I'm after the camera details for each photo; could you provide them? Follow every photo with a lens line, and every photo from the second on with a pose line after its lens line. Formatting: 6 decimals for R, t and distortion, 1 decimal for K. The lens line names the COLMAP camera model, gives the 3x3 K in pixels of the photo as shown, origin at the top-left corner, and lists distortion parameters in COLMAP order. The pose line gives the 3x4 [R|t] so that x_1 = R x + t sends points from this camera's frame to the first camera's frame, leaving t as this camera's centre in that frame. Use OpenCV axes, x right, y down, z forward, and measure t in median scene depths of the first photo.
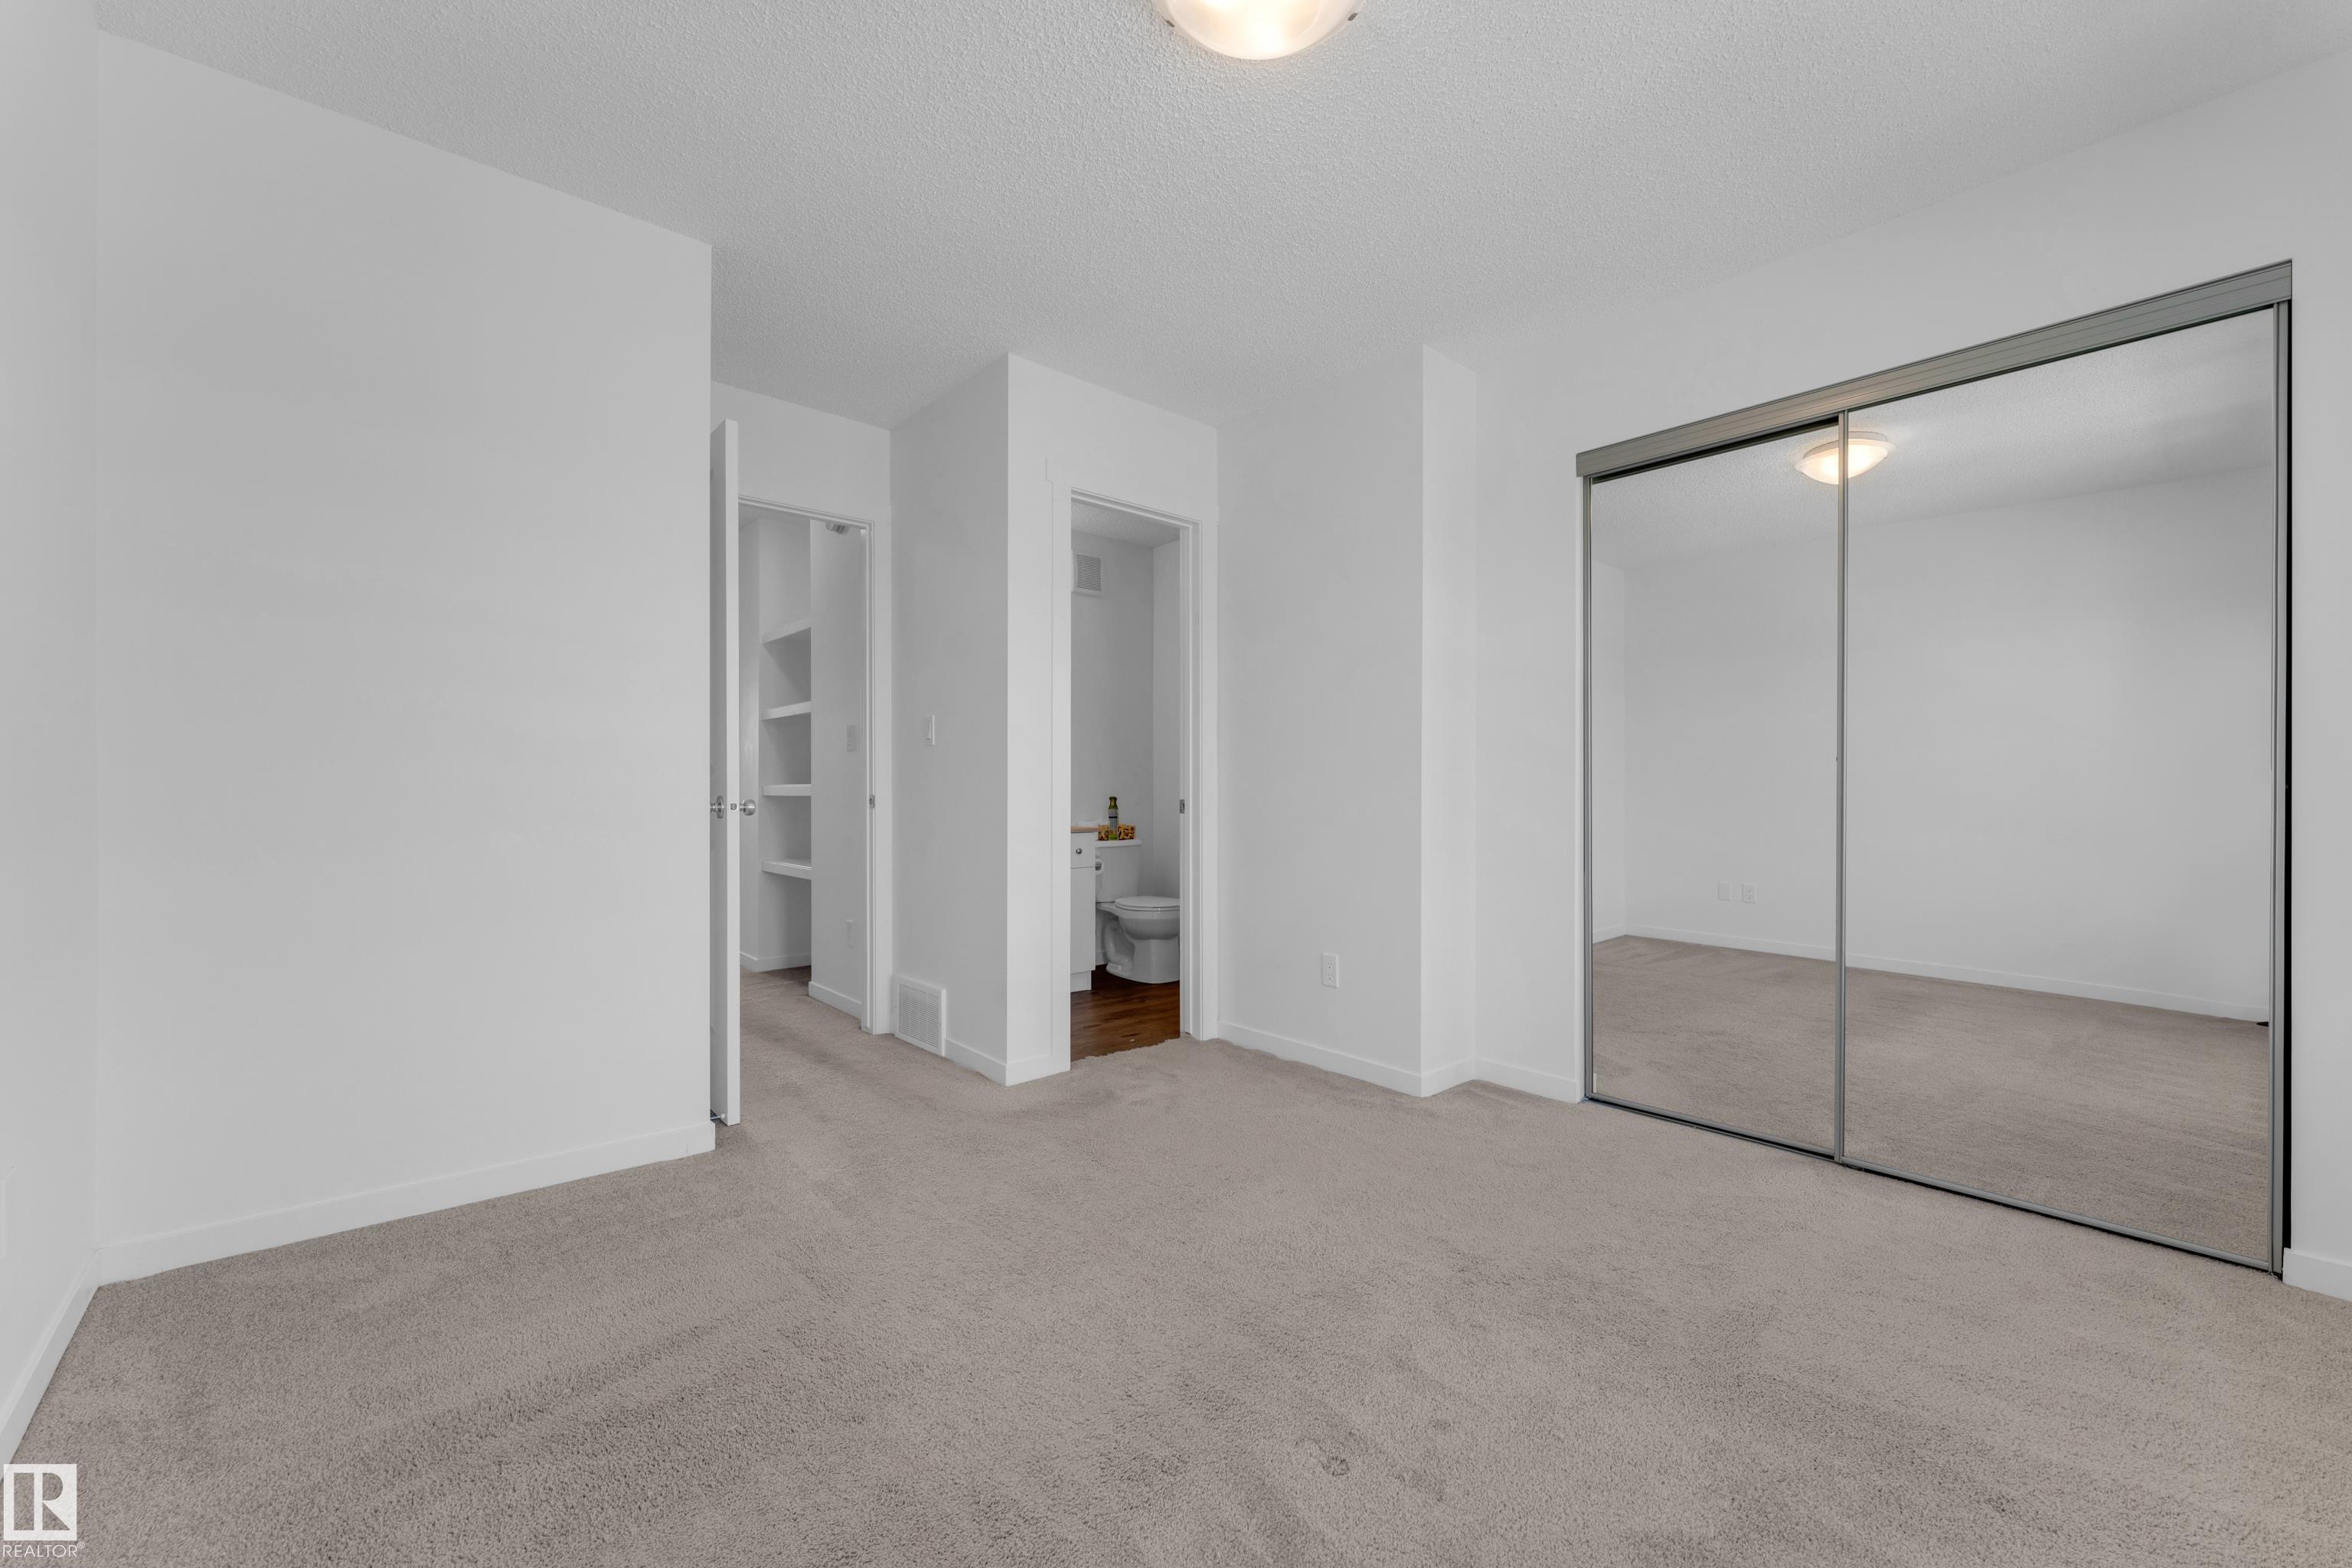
lens RADIAL K [[955.4, 0, 1174.6], [0, 955.4, 788.3], [0, 0, 1]] dist [-0.000800, -0.000210]
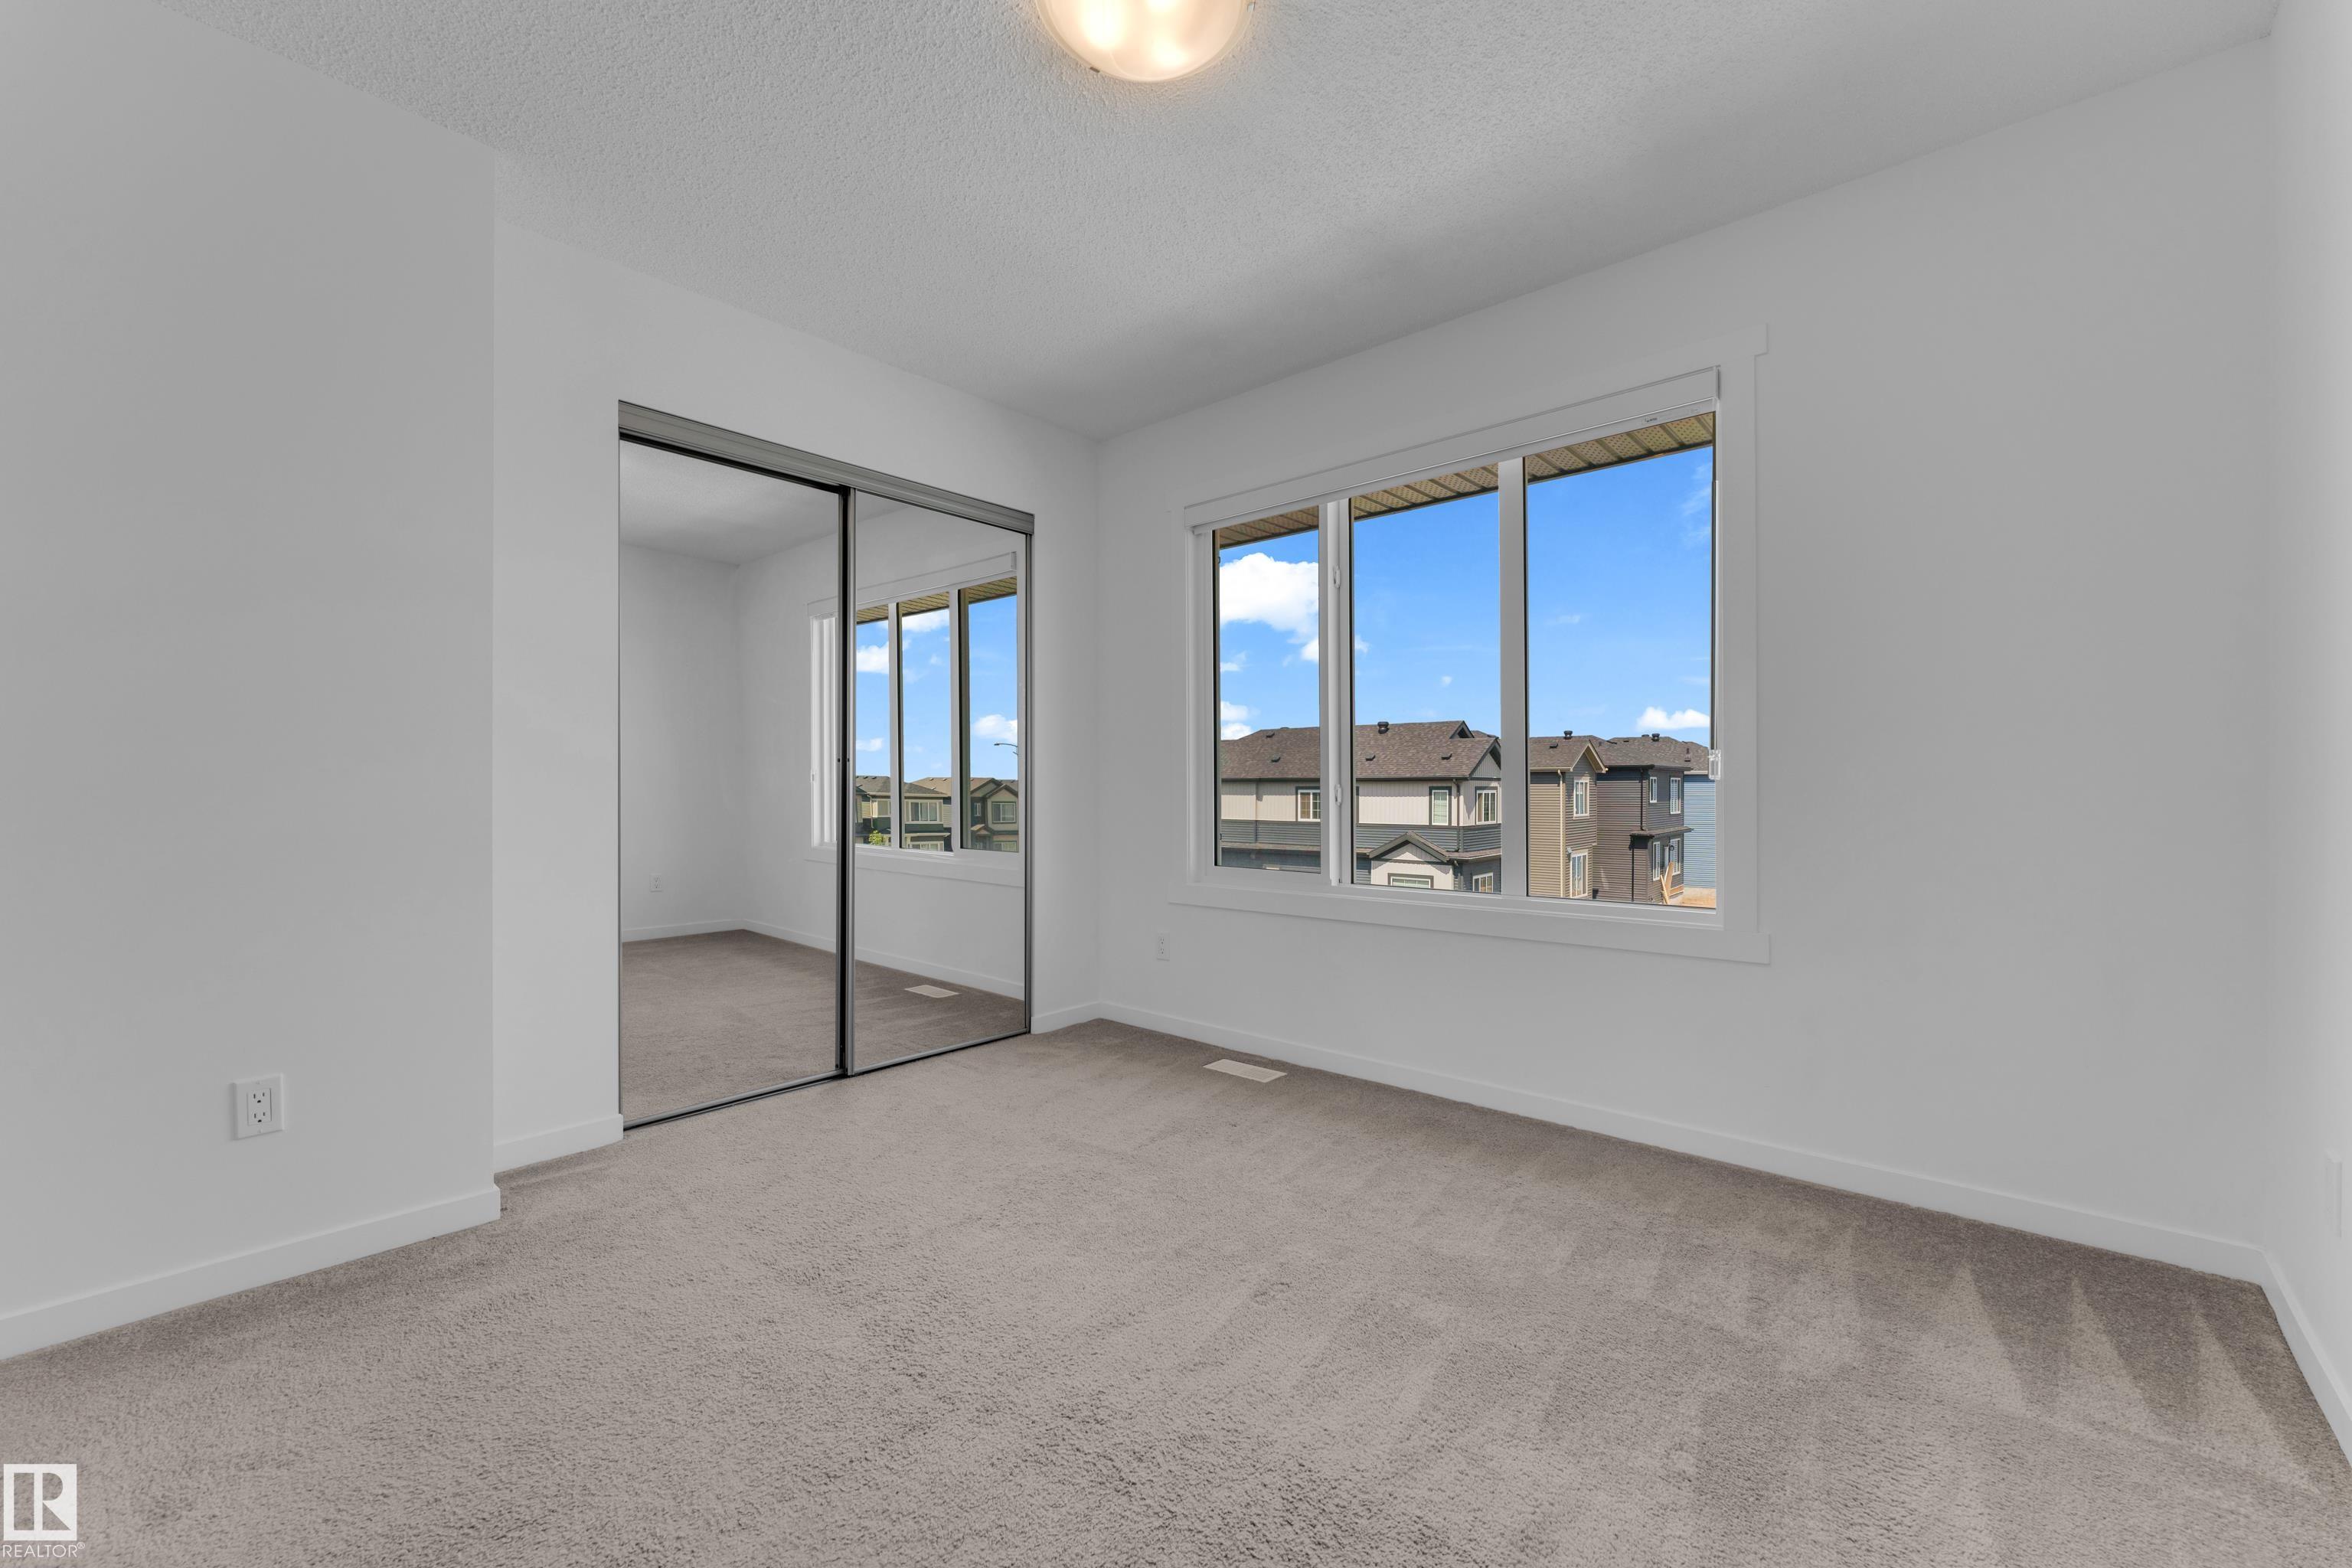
lens RADIAL K [[955.4, 0, 1174.6], [0, 955.4, 788.3], [0, 0, 1]] dist [-0.000800, -0.000210]
pose [[-0.141111, -0.000708, 0.989993, -0.516758], [0.001592, 0.999998, 0.000942, 0.006582], [-0.989992, 0.001709, -0.141110, 0.618096]]
